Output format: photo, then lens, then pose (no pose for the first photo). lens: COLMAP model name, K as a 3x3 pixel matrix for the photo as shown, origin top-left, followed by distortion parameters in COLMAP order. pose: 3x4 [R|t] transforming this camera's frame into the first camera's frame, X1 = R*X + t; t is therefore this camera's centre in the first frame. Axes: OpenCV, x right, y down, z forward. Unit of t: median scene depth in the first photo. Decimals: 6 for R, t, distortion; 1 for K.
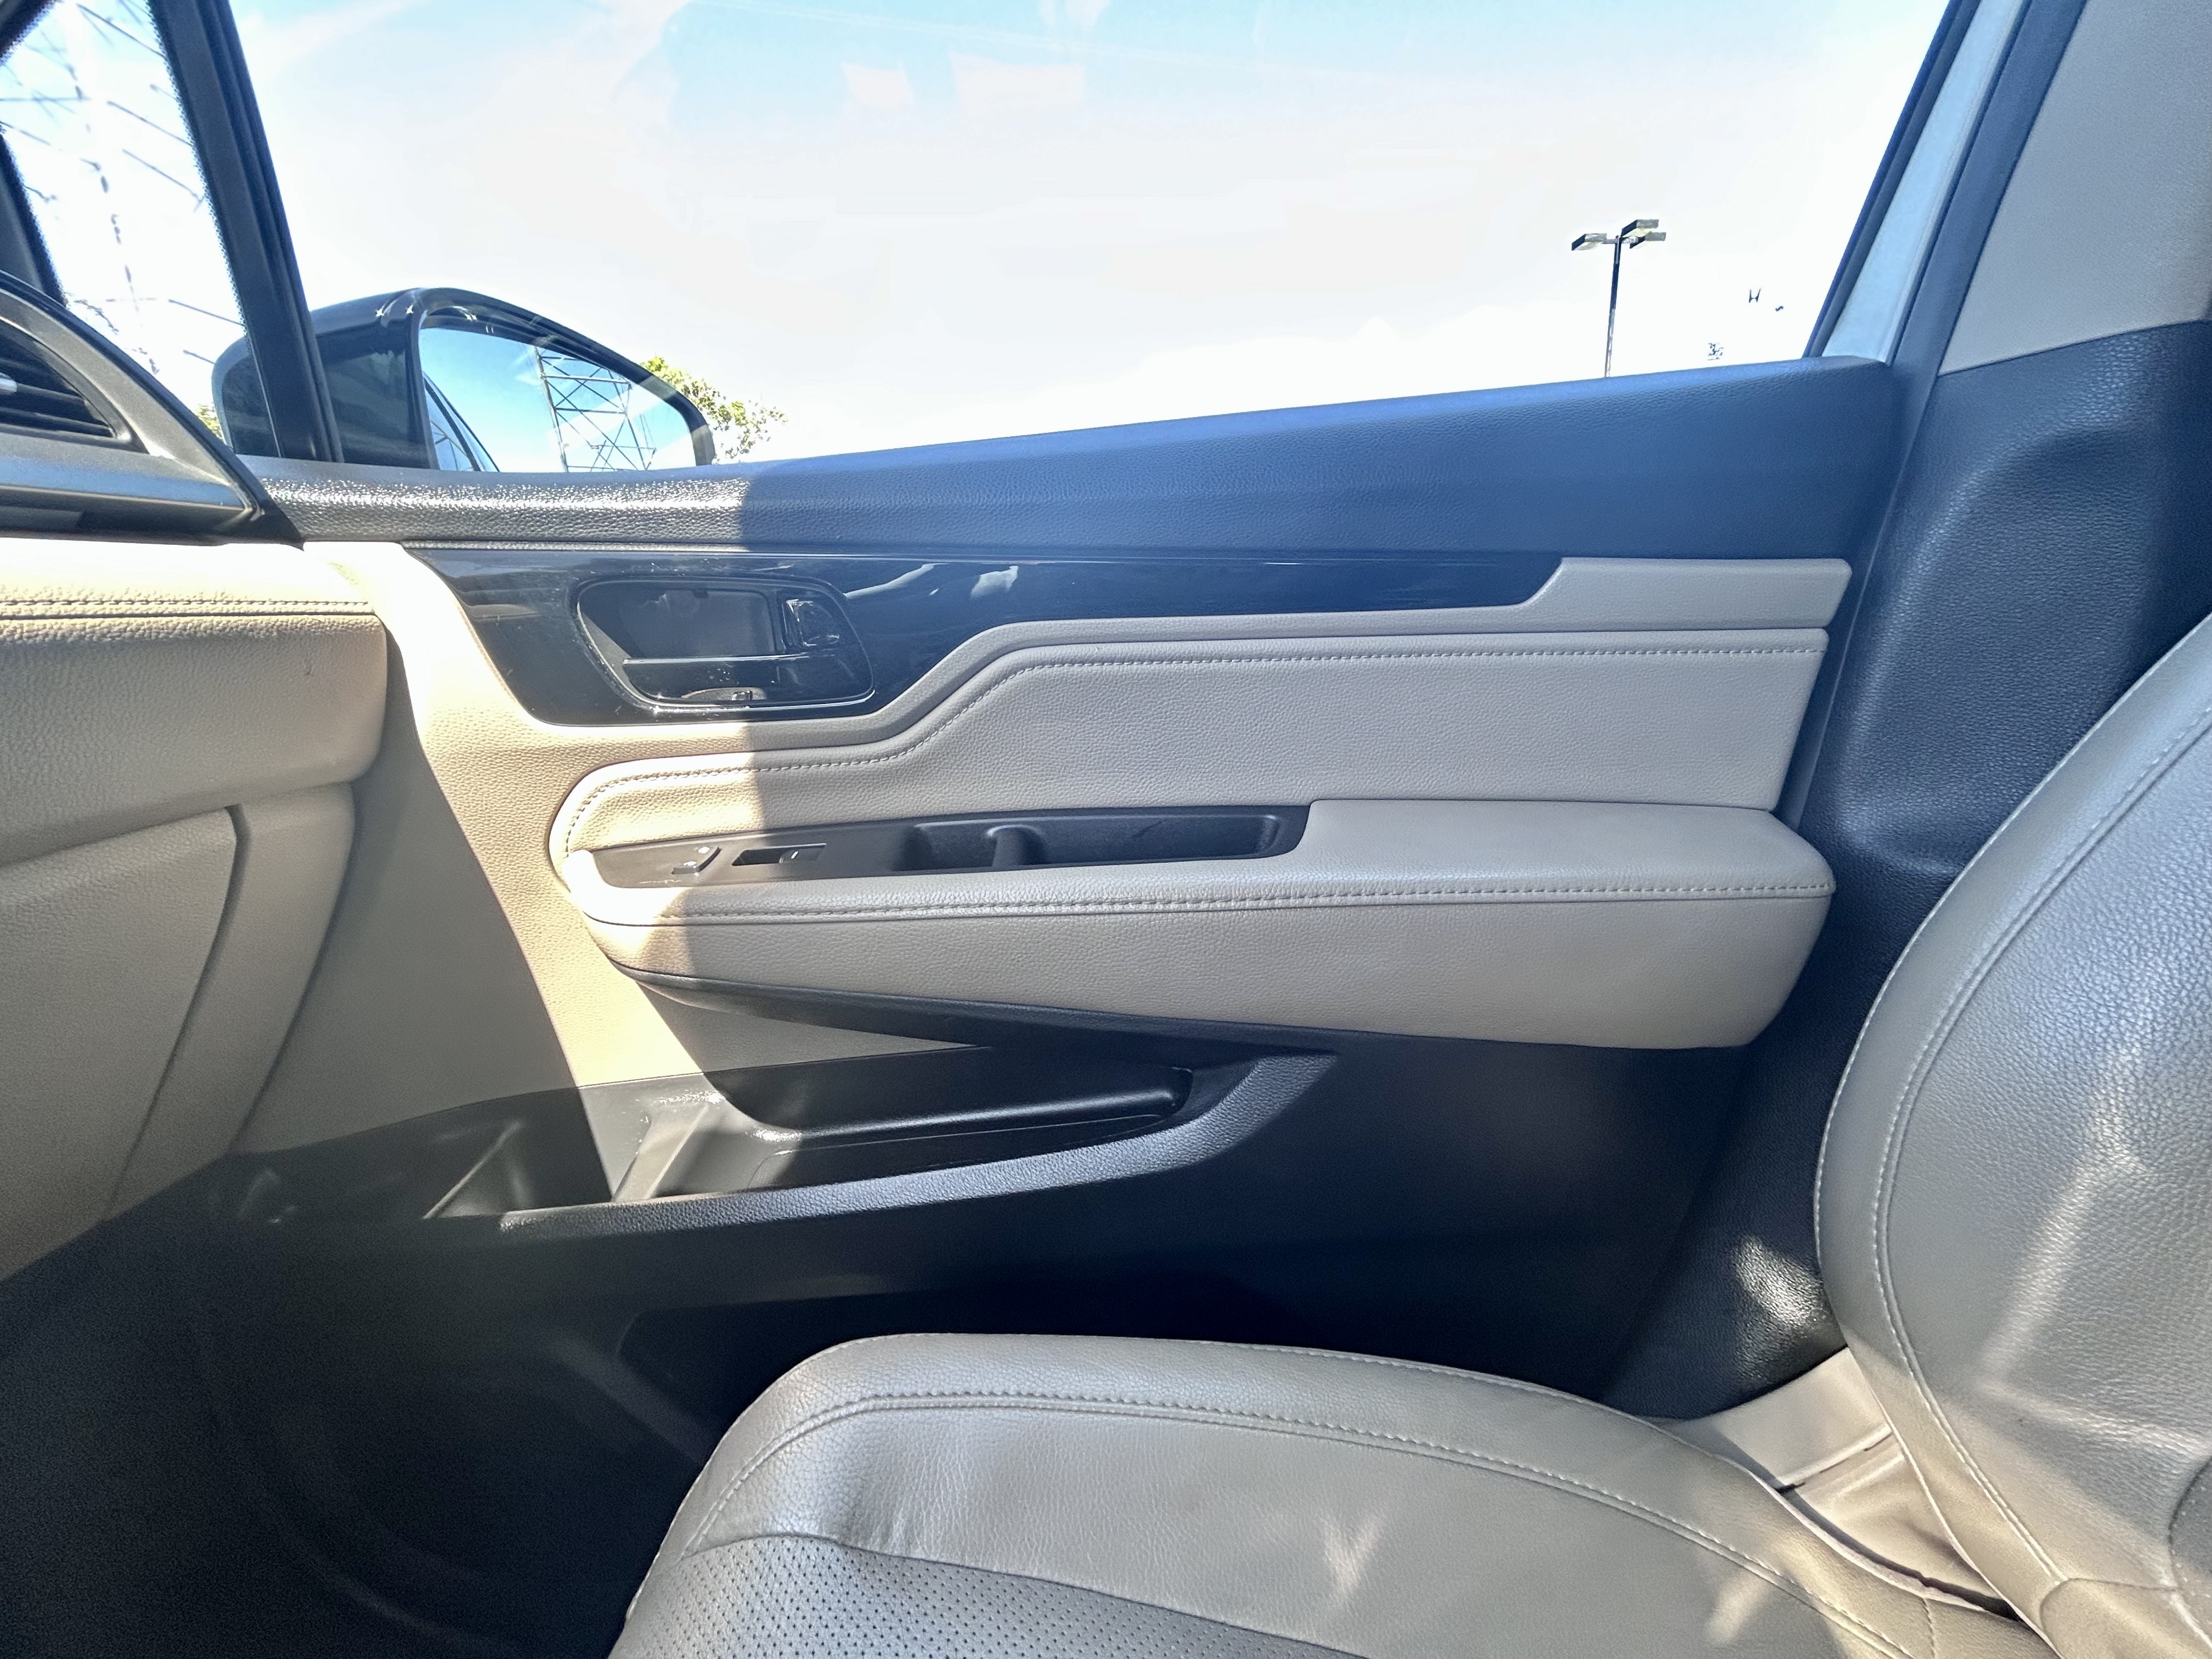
lens RADIAL K [[898.2, 0, 1106.4], [0, 898.2, 831.1], [0, 0, 1]] dist [-0.007382, 0.001949]
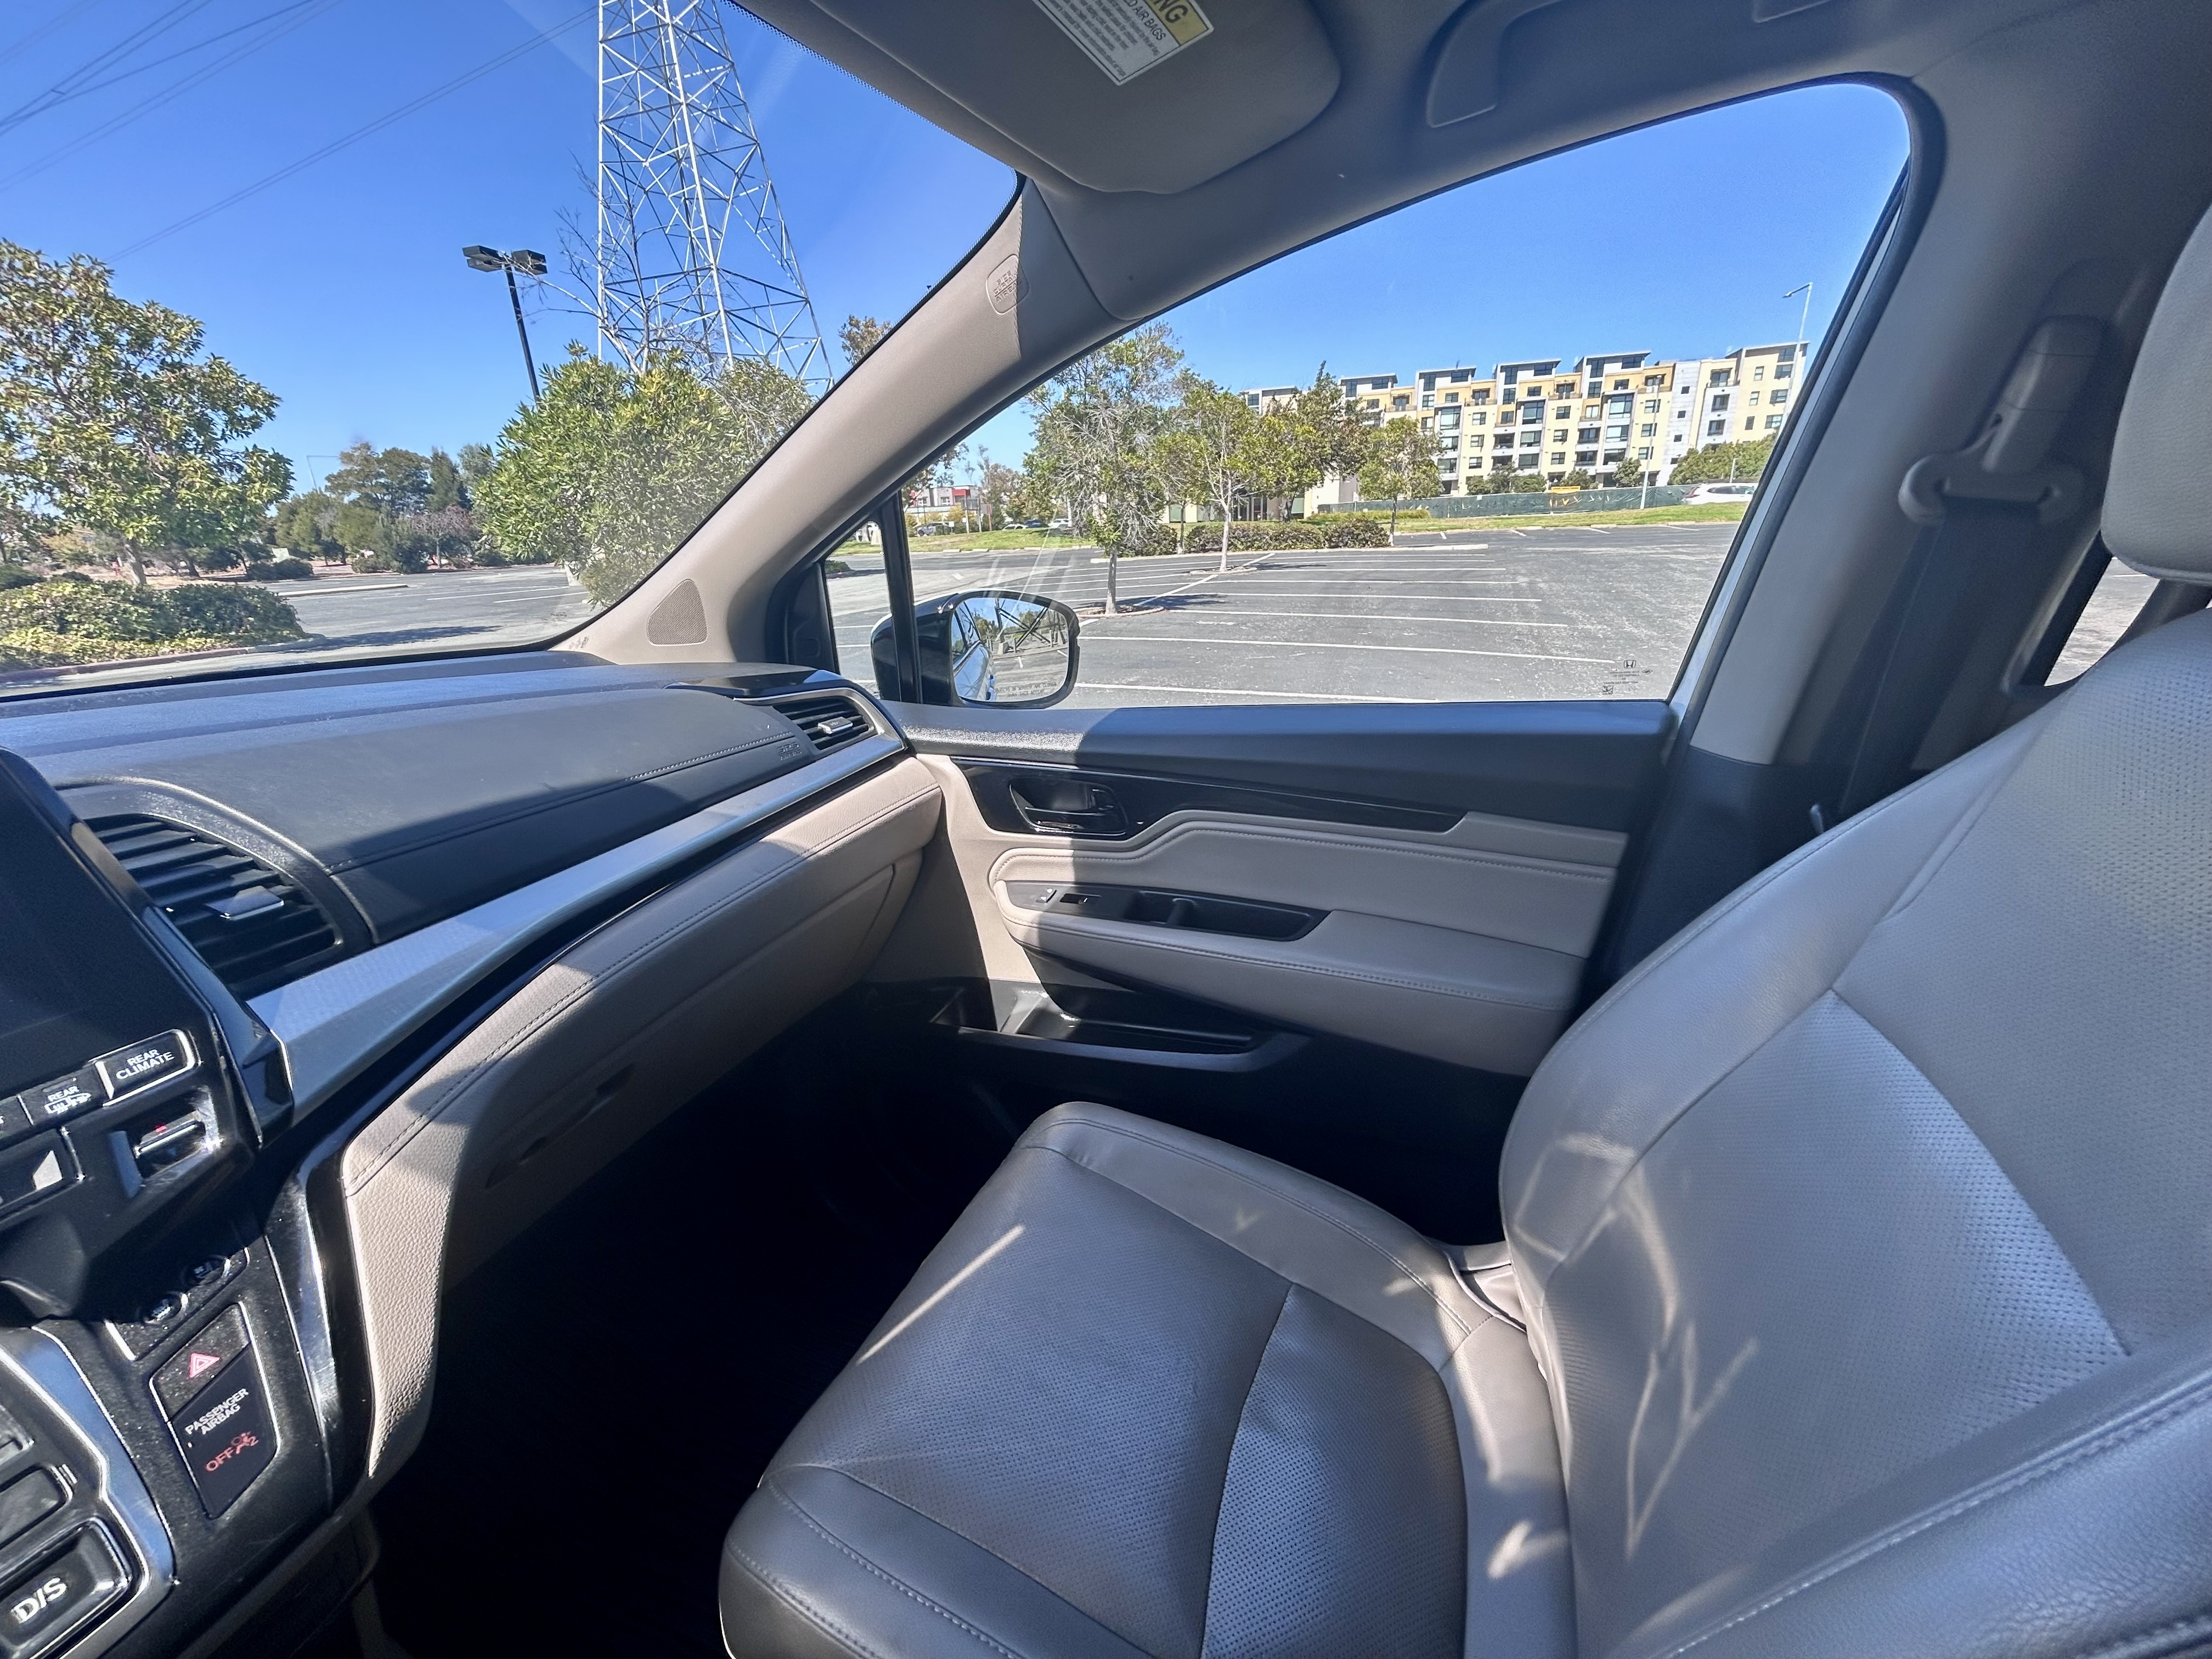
lens RADIAL K [[898.2, 0, 1105.6], [0, 898.2, 822.9], [0, 0, 1]] dist [-0.007382, 0.001949]
pose [[0.925311, 0.128078, -0.356926, 0.479747], [-0.097171, 0.989893, 0.103298, -0.403992], [0.366548, -0.060899, 0.928404, -1.067592]]
